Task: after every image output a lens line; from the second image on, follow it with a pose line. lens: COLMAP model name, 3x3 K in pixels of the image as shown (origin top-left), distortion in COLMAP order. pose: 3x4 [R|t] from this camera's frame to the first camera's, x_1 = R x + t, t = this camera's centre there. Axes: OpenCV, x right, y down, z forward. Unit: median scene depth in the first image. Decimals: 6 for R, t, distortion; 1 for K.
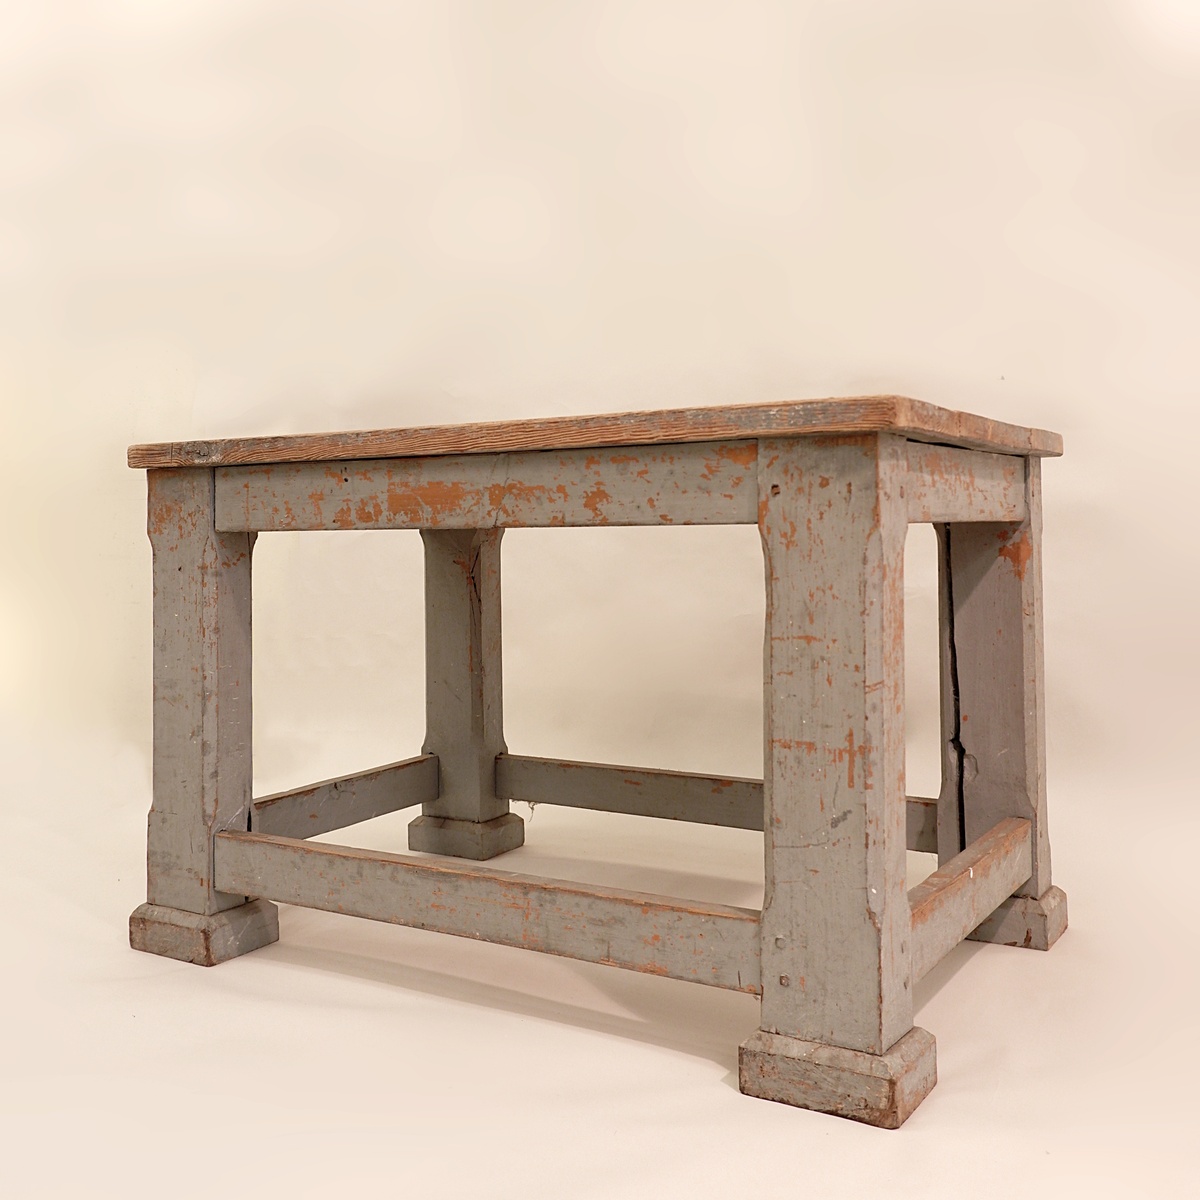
lens RADIAL K [[1322.5, 0, 627.8], [0, 1322.5, 475.8], [0, 0, 1]] dist [-0.015339, 0.022931]
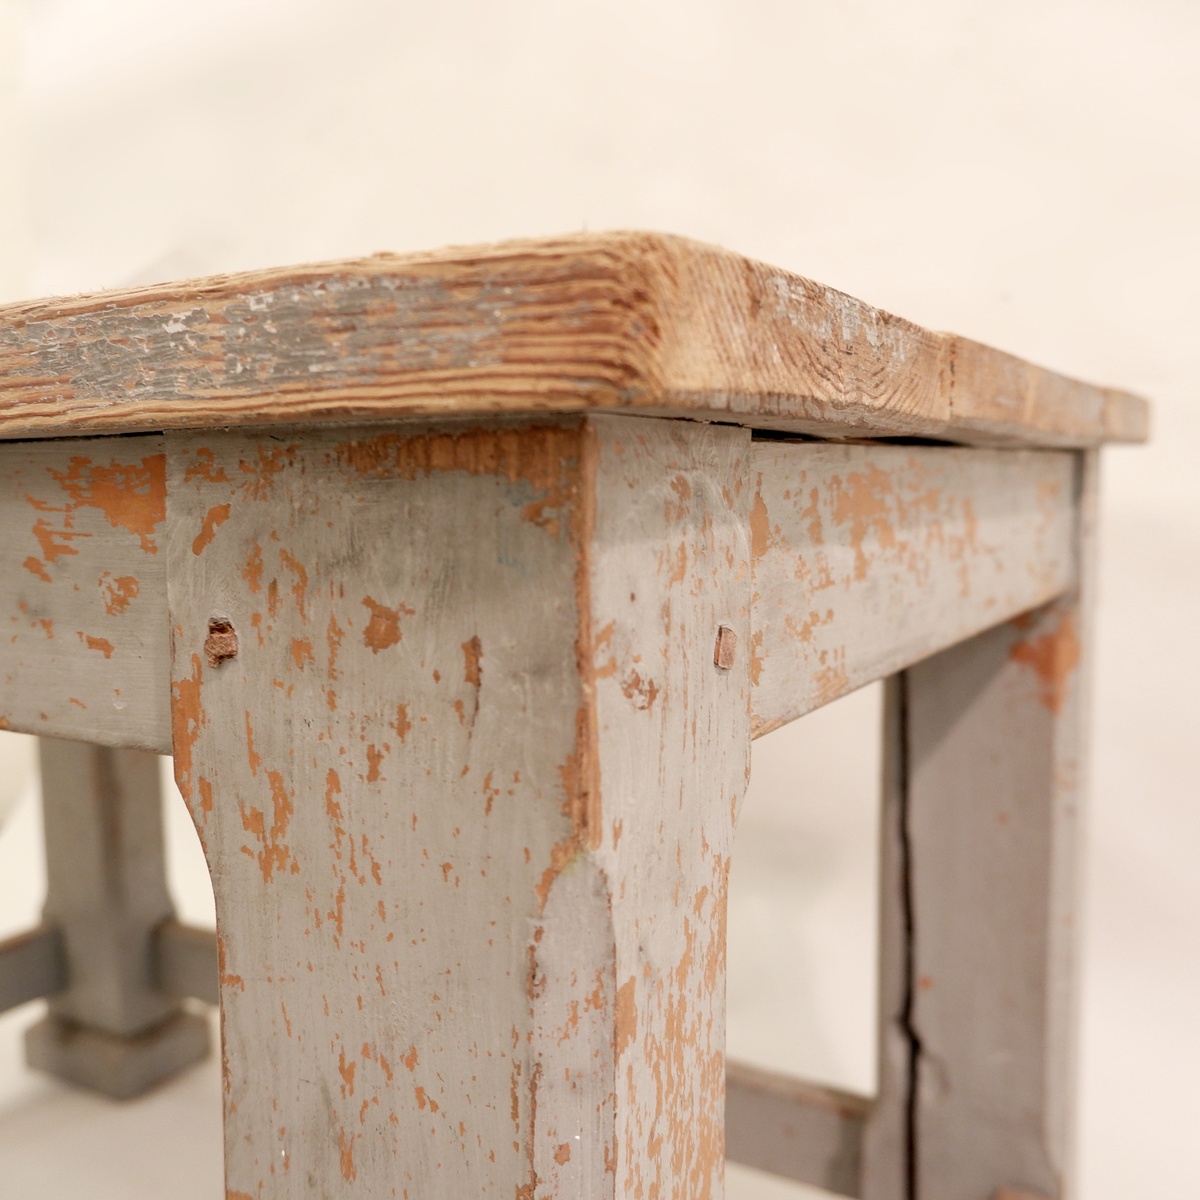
lens RADIAL K [[1251.6, 0, 616.3], [0, 1251.6, 599.2], [0, 0, 1]] dist [-0.007824, 0.019362]
pose [[0.999940, 0.000450, 0.010905, 0.177427], [-0.001945, 0.990512, 0.137411, -0.029152], [-0.010739, -0.137424, 0.990454, 0.735373]]
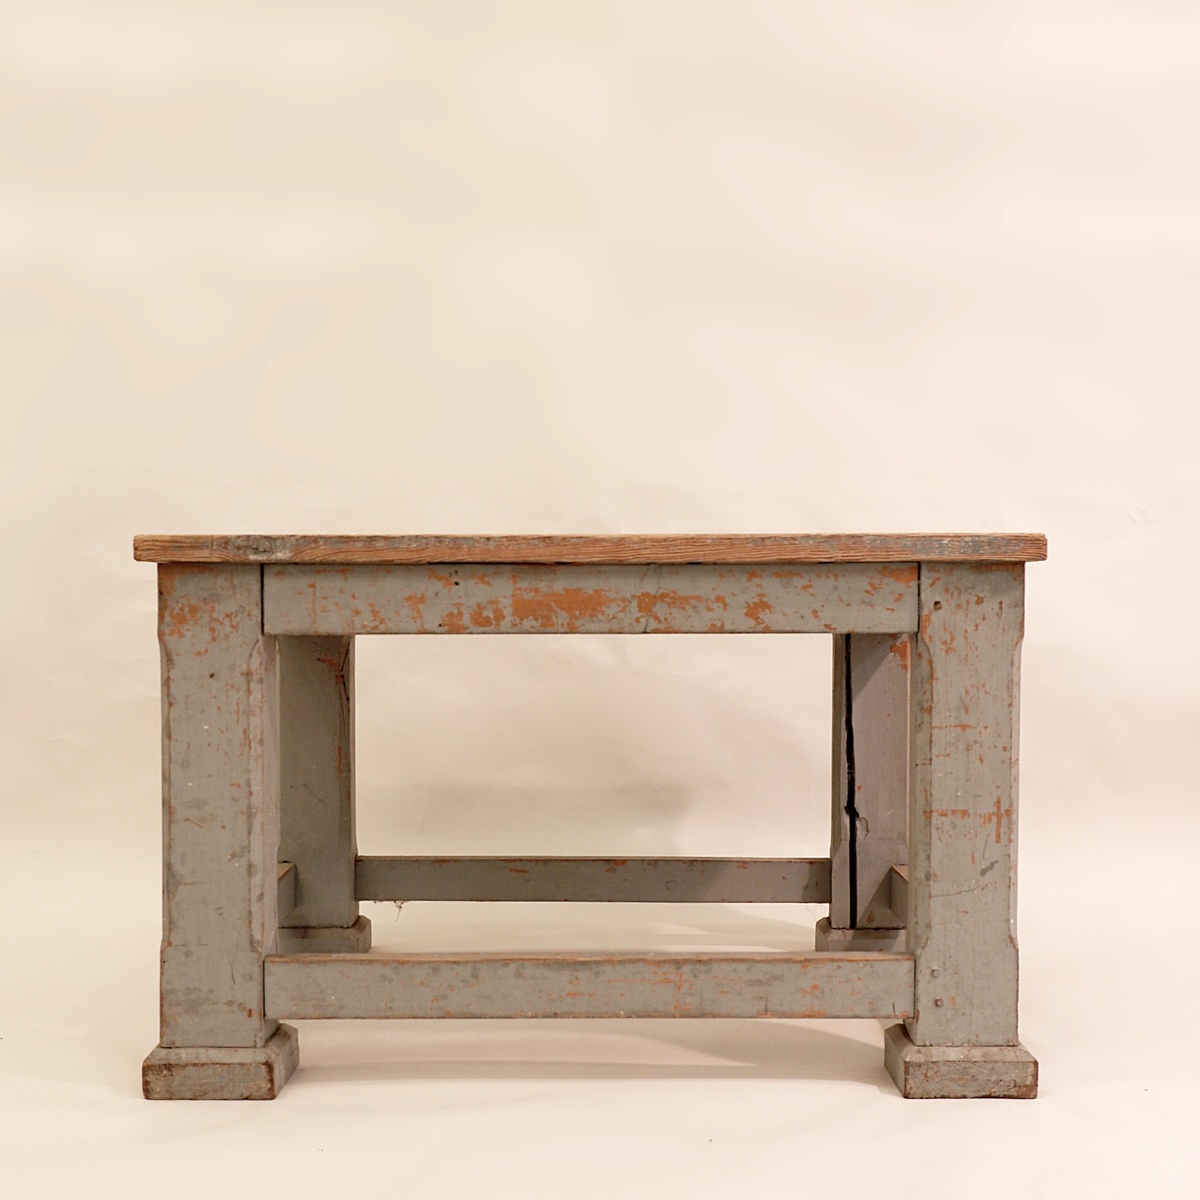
lens RADIAL K [[1397.4, 0, 601.3], [0, 1397.4, 622.8], [0, 0, 1]] dist [-0.013078, -0.017875]
pose [[0.850778, 0.001511, 0.525523, -0.791578], [-0.030273, 0.998476, 0.046139, -0.022337], [-0.524653, -0.055163, 0.849527, 0.071154]]
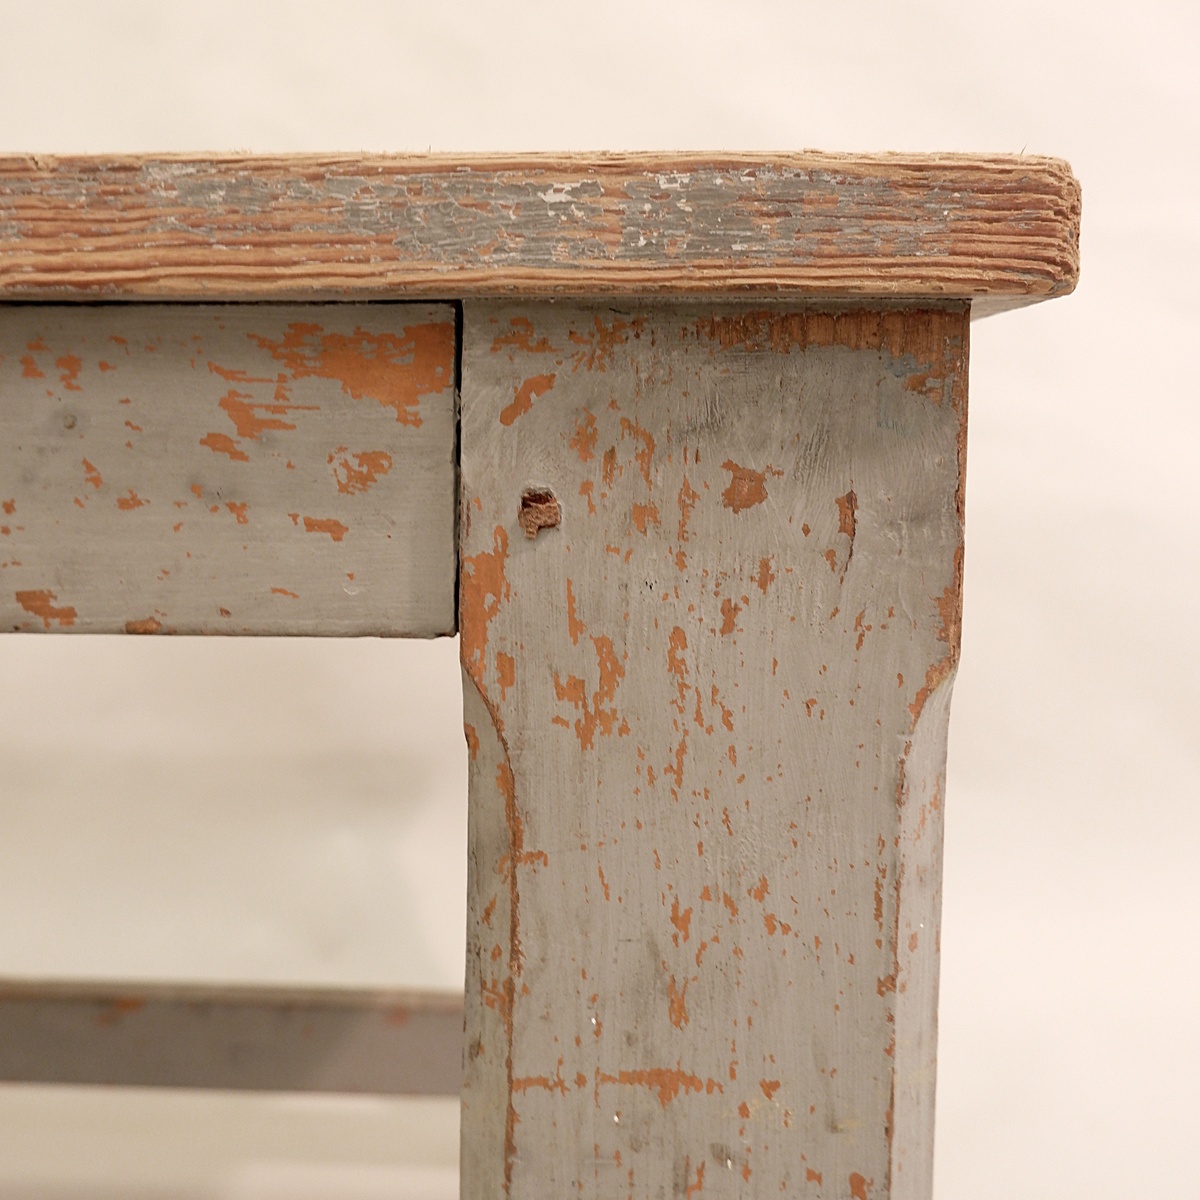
lens RADIAL K [[1322.5, 0, 627.8], [0, 1322.5, 475.8], [0, 0, 1]] dist [-0.015339, 0.022931]
pose [[0.871804, -0.012258, 0.489701, 0.003279], [-0.035507, 0.995476, 0.088130, -0.018233], [-0.488566, -0.094220, 0.867425, 0.744975]]
